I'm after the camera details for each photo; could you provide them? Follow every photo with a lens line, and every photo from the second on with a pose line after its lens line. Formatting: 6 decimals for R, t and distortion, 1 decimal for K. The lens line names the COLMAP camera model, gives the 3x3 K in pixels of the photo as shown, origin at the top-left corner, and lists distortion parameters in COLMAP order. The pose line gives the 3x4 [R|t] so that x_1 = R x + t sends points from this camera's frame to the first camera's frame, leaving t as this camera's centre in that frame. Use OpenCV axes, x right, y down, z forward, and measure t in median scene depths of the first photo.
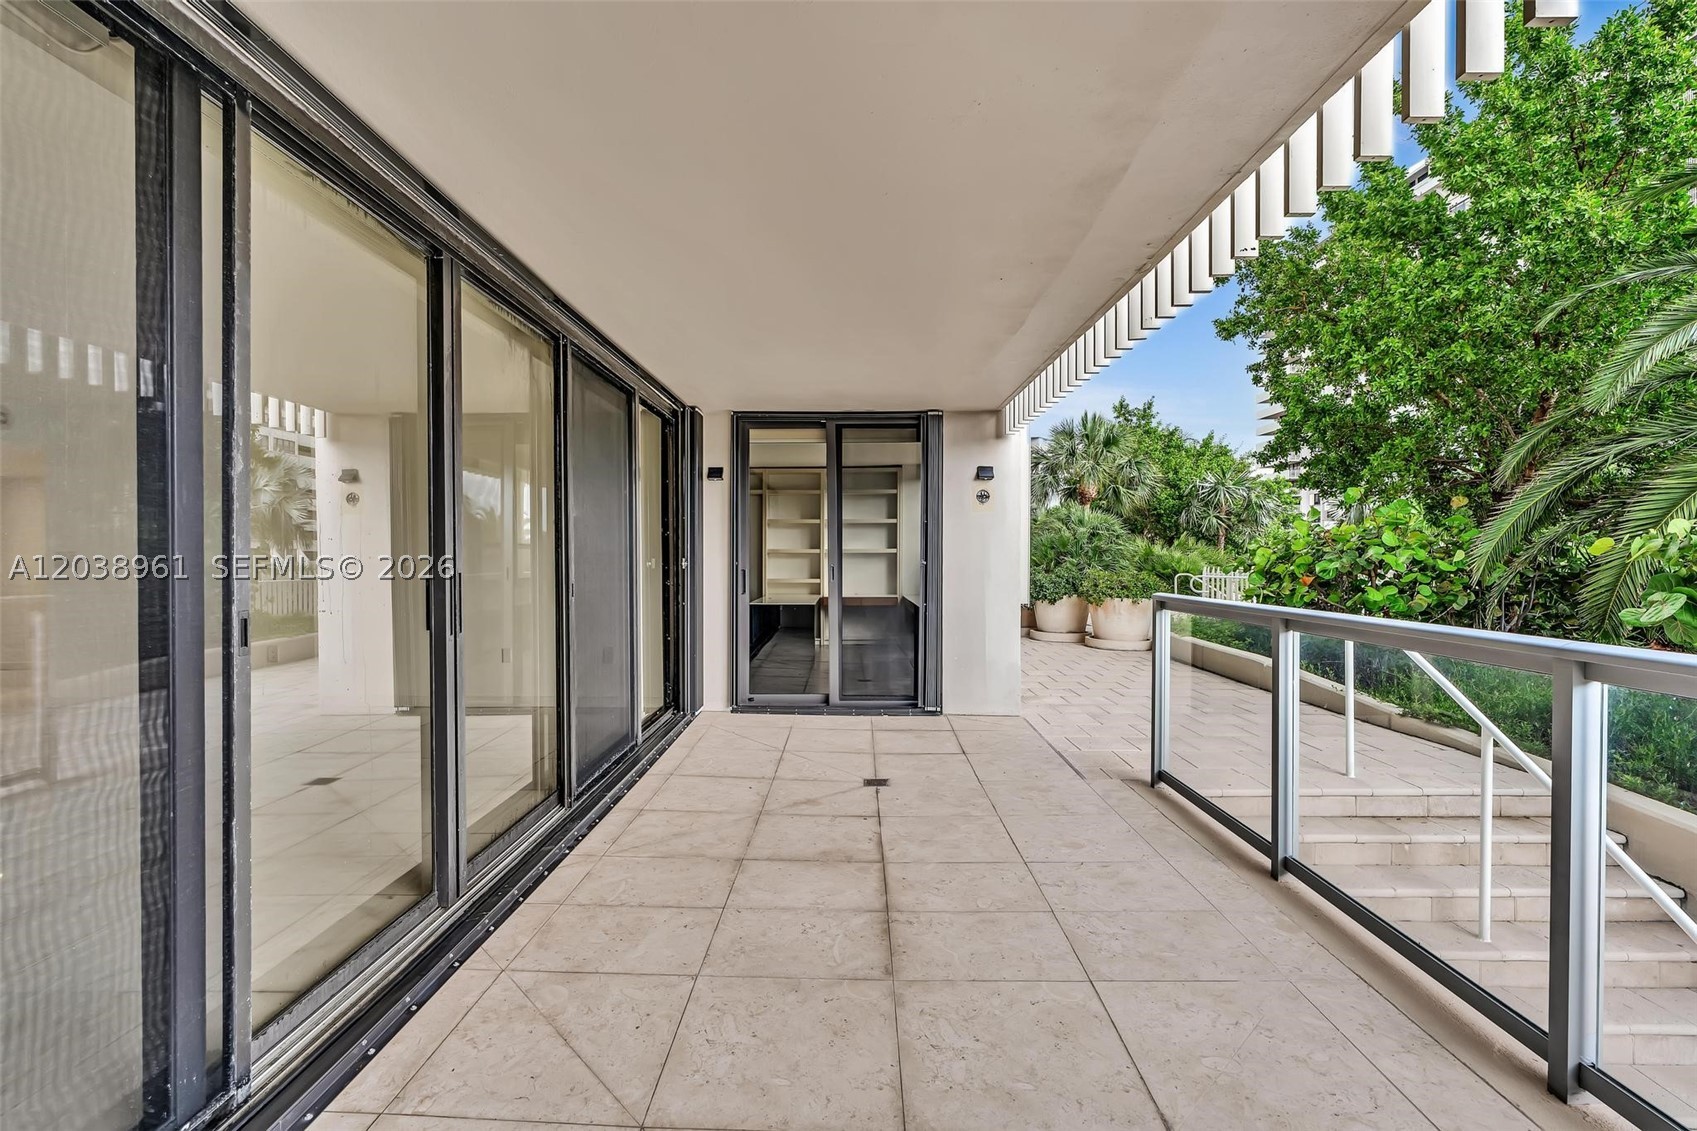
lens RADIAL K [[765.7, 0, 845.1], [0, 765.7, 551.3], [0, 0, 1]] dist [-0.003761, 0.000927]
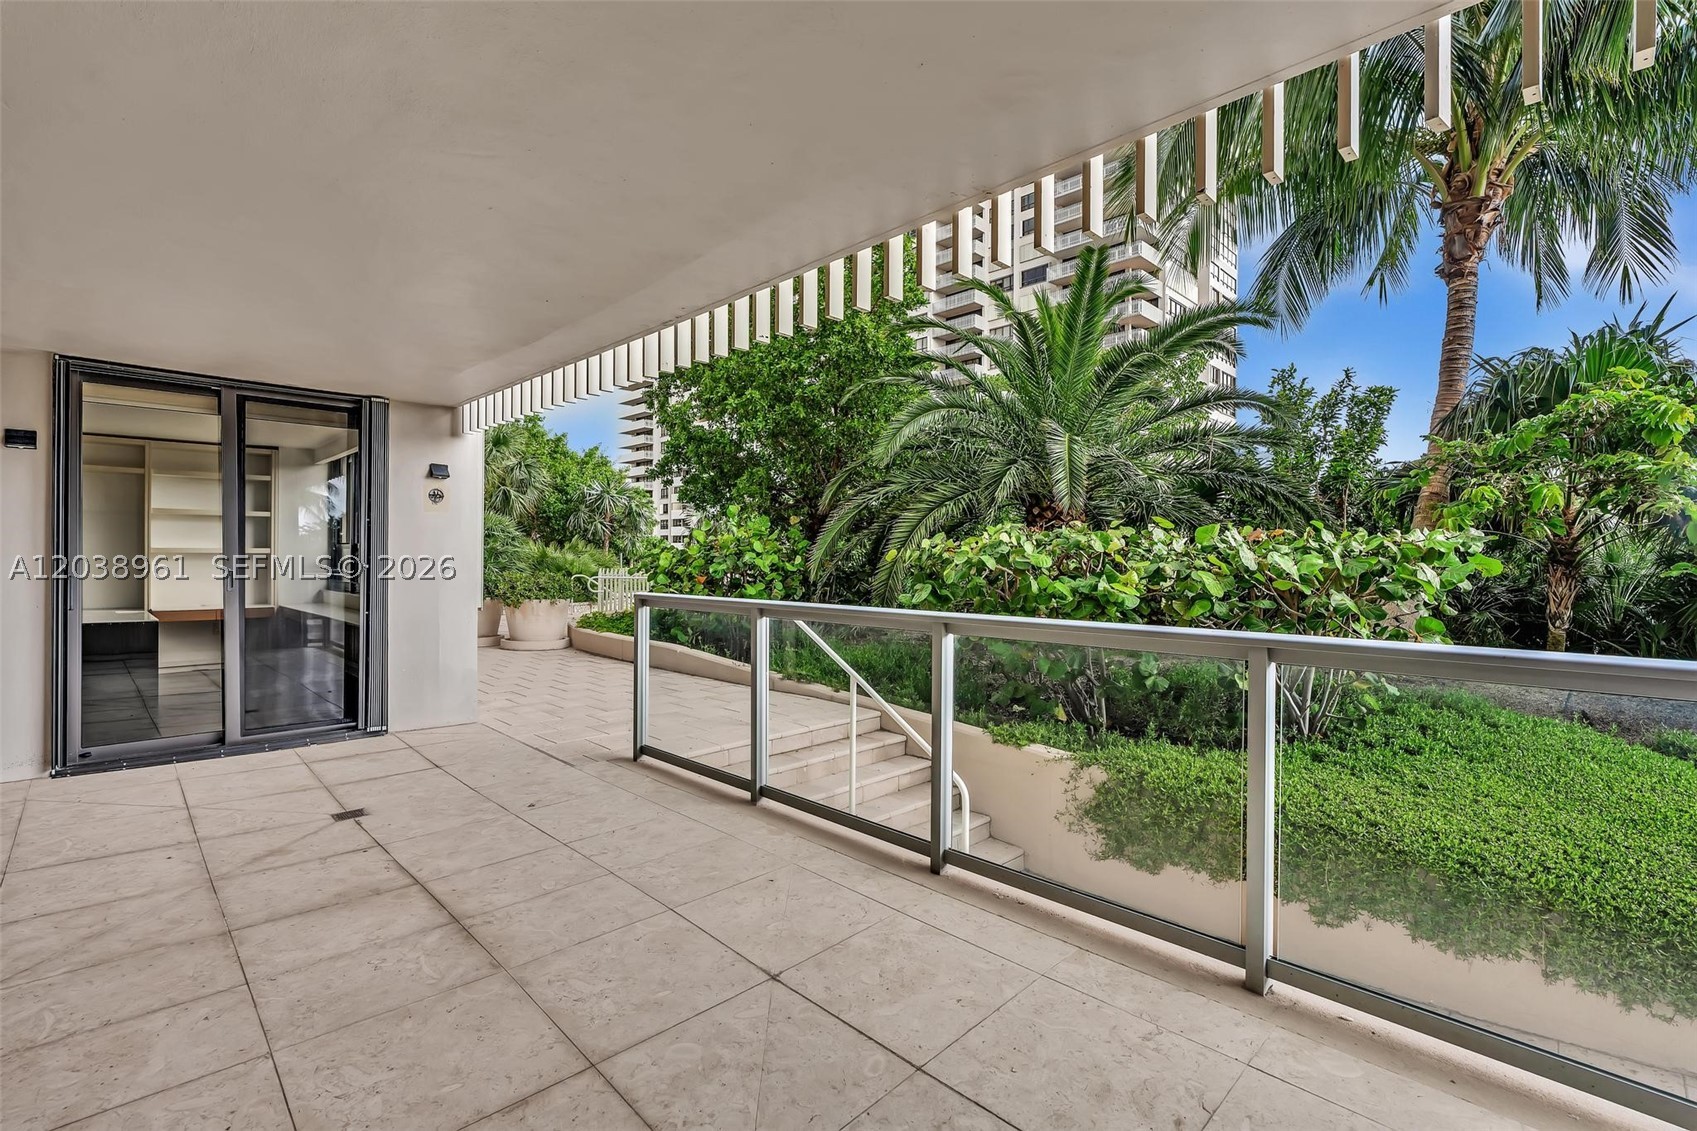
lens RADIAL K [[765.7, 0, 845.1], [0, 765.7, 551.3], [0, 0, 1]] dist [-0.003761, 0.000927]
pose [[0.700125, 0.010803, 0.713939, -0.170346], [-0.009929, 0.999936, -0.005394, -0.004207], [-0.713951, -0.003312, 0.700187, -0.027072]]
